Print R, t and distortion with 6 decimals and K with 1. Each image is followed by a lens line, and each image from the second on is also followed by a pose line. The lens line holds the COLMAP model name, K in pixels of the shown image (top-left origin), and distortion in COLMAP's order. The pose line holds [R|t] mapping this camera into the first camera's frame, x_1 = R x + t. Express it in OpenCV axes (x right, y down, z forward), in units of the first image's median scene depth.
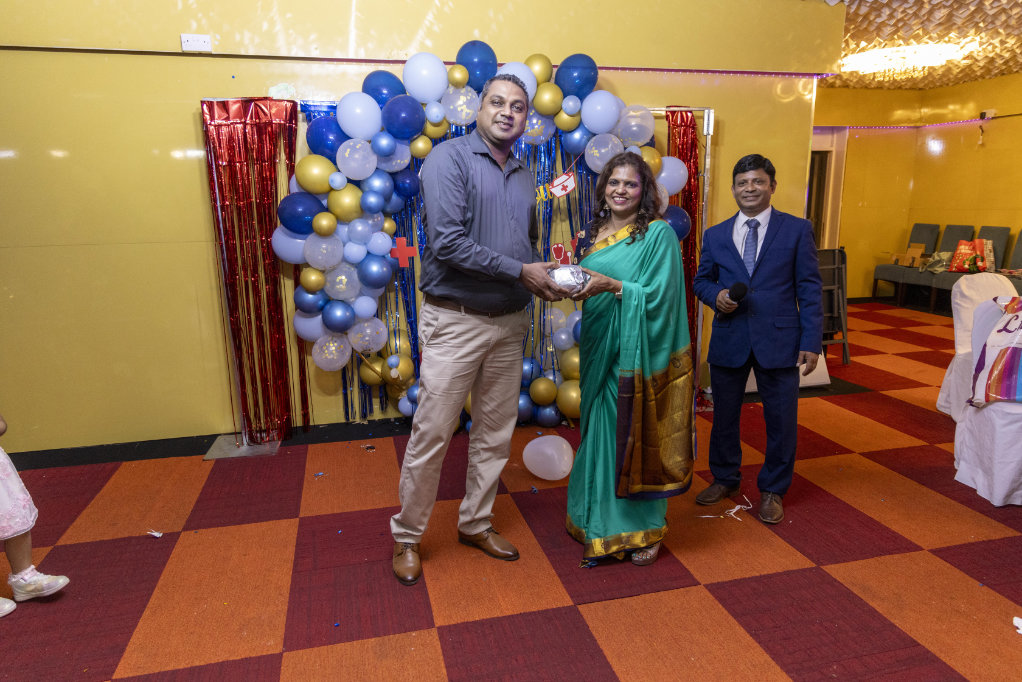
lens RADIAL K [[694.5, 0, 513.9], [0, 694.5, 338.7], [0, 0, 1]] dist [0.025208, -0.005816]
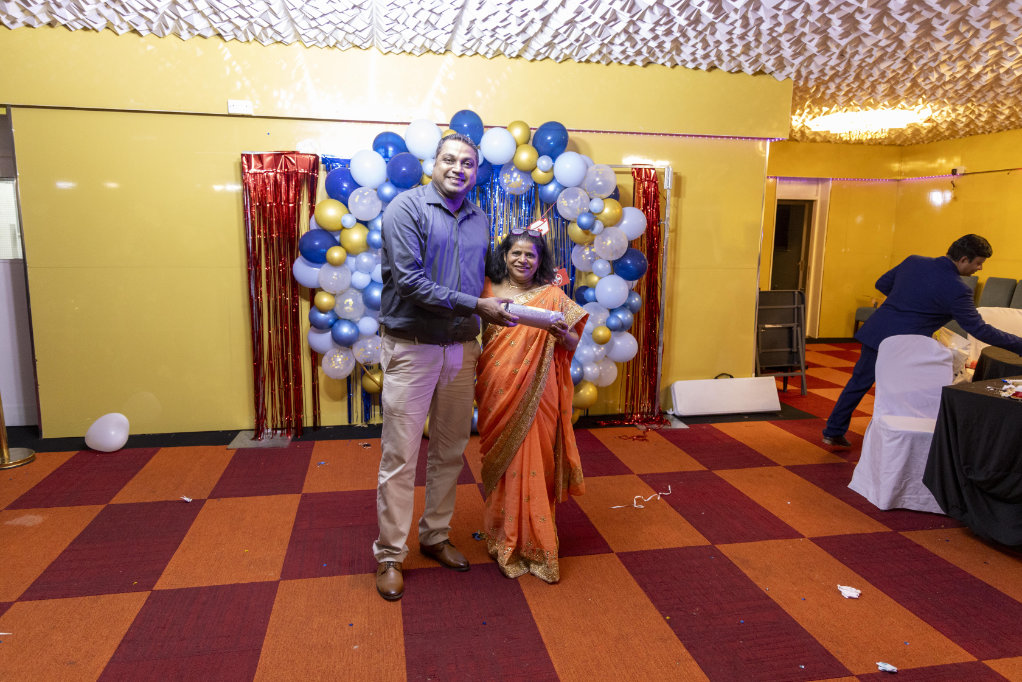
lens RADIAL K [[694.5, 0, 508.1], [0, 694.5, 339.3], [0, 0, 1]] dist [0.025208, -0.005816]
pose [[0.998510, 0.034134, -0.042584, 0.078760], [-0.036022, 0.998365, -0.044377, 0.021579], [0.041000, 0.045845, 0.998107, -0.178989]]
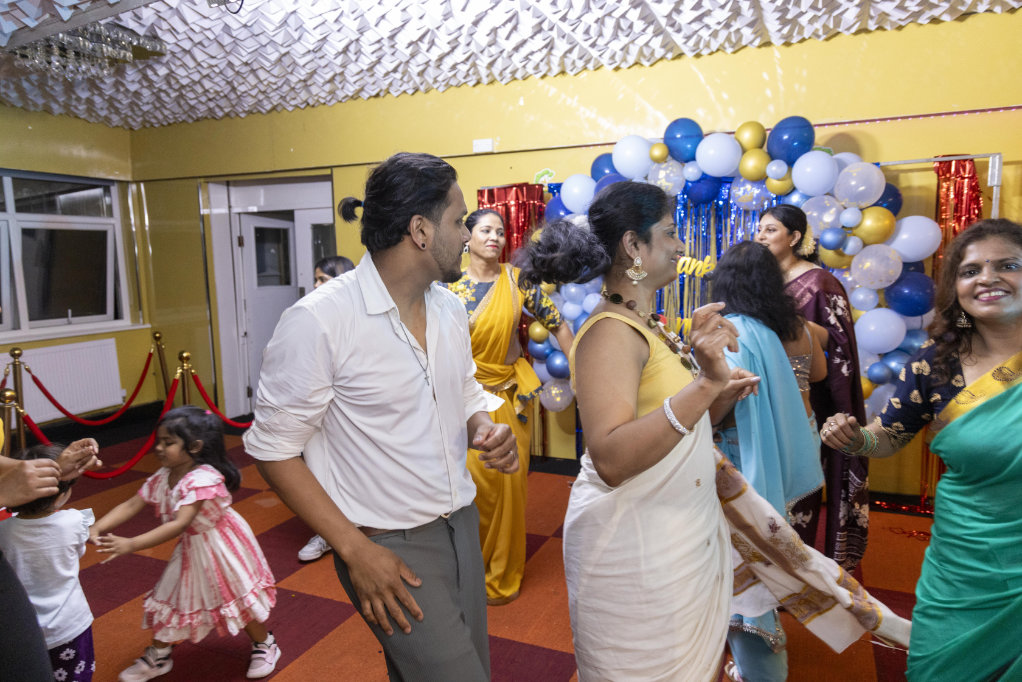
lens RADIAL K [[694.5, 0, 513.5], [0, 694.5, 337.6], [0, 0, 1]] dist [0.025208, -0.005816]
pose [[0.796590, 0.071000, -0.600335, 0.378009], [-0.111427, 0.993308, -0.030378, -0.033588], [0.594161, 0.091092, 0.799171, 0.031617]]
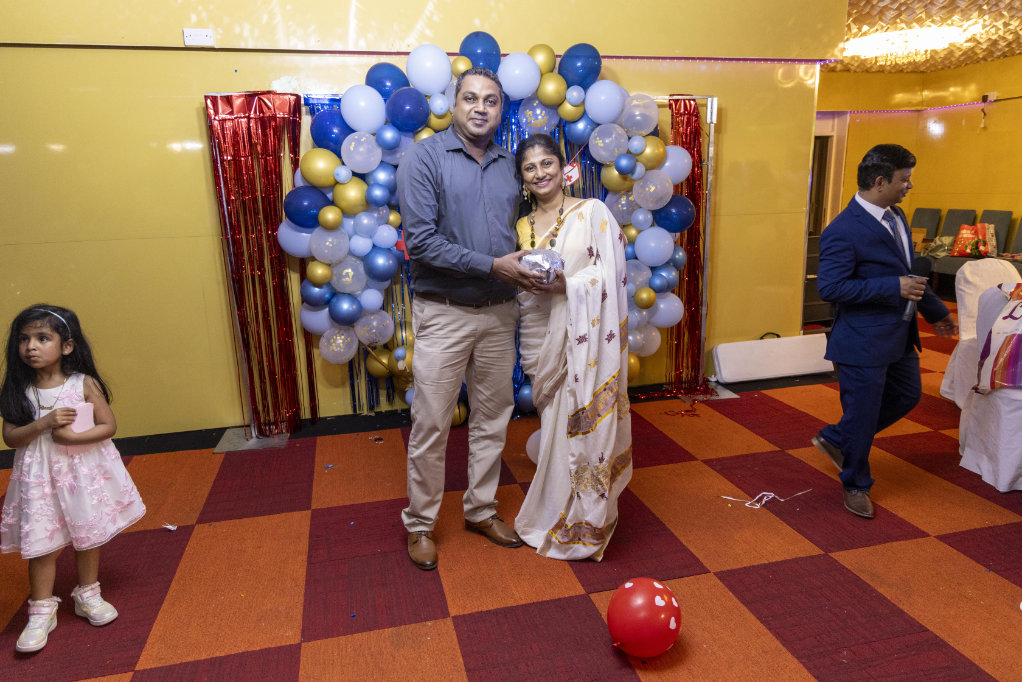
lens RADIAL K [[694.5, 0, 510.8], [0, 694.5, 338.8], [0, 0, 1]] dist [0.025208, -0.005816]
pose [[0.999941, -0.010600, -0.002201, -0.010951], [0.010638, 0.999780, 0.018056, -0.005489], [0.002009, -0.018078, 0.999835, -0.005040]]
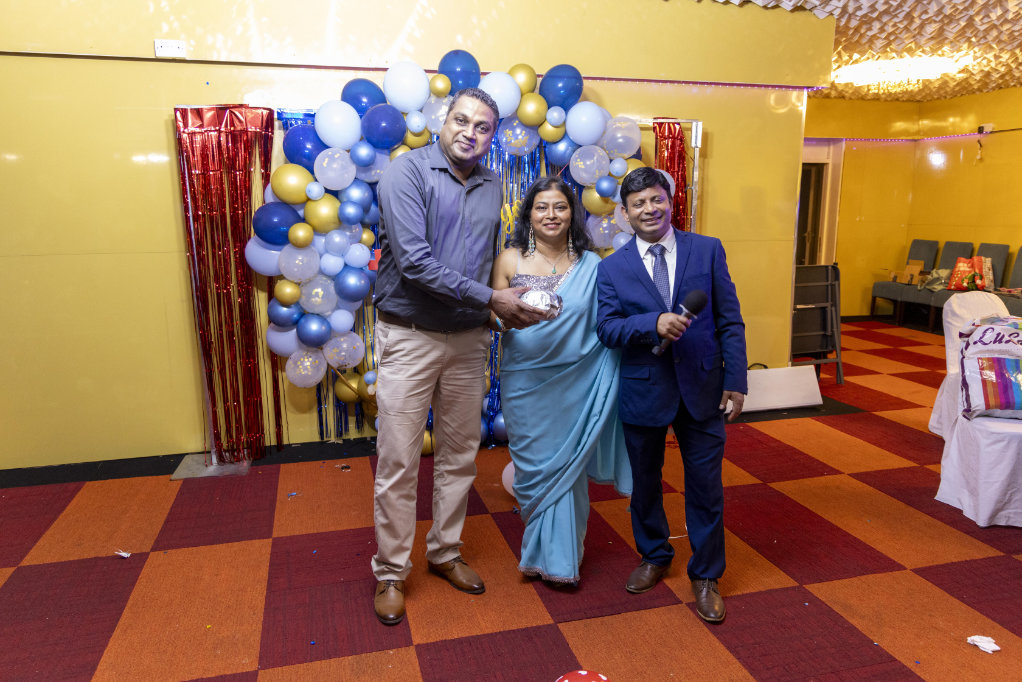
lens RADIAL K [[748.7, 0, 512.7], [0, 748.7, 343.7], [0, 0, 1]] dist [0.008332, 0.009930]
pose [[0.999769, 0.006275, 0.020568, 0.002043], [-0.005881, 0.999799, -0.019143, 0.004218], [-0.020684, 0.019017, 0.999605, -0.042638]]
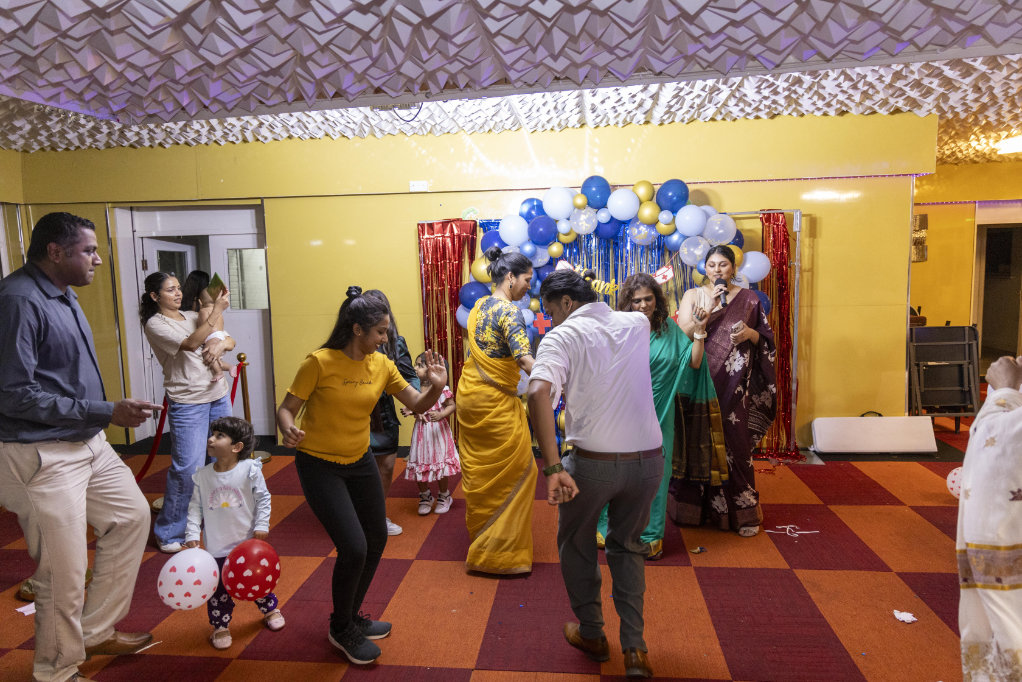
lens RADIAL K [[694.5, 0, 512.0], [0, 694.5, 339.8], [0, 0, 1]] dist [0.025208, -0.005816]
pose [[0.939968, 0.029382, -0.339995, 0.258814], [-0.057715, 0.995622, -0.073522, 0.013628], [0.336346, 0.088731, 0.937549, -0.320700]]
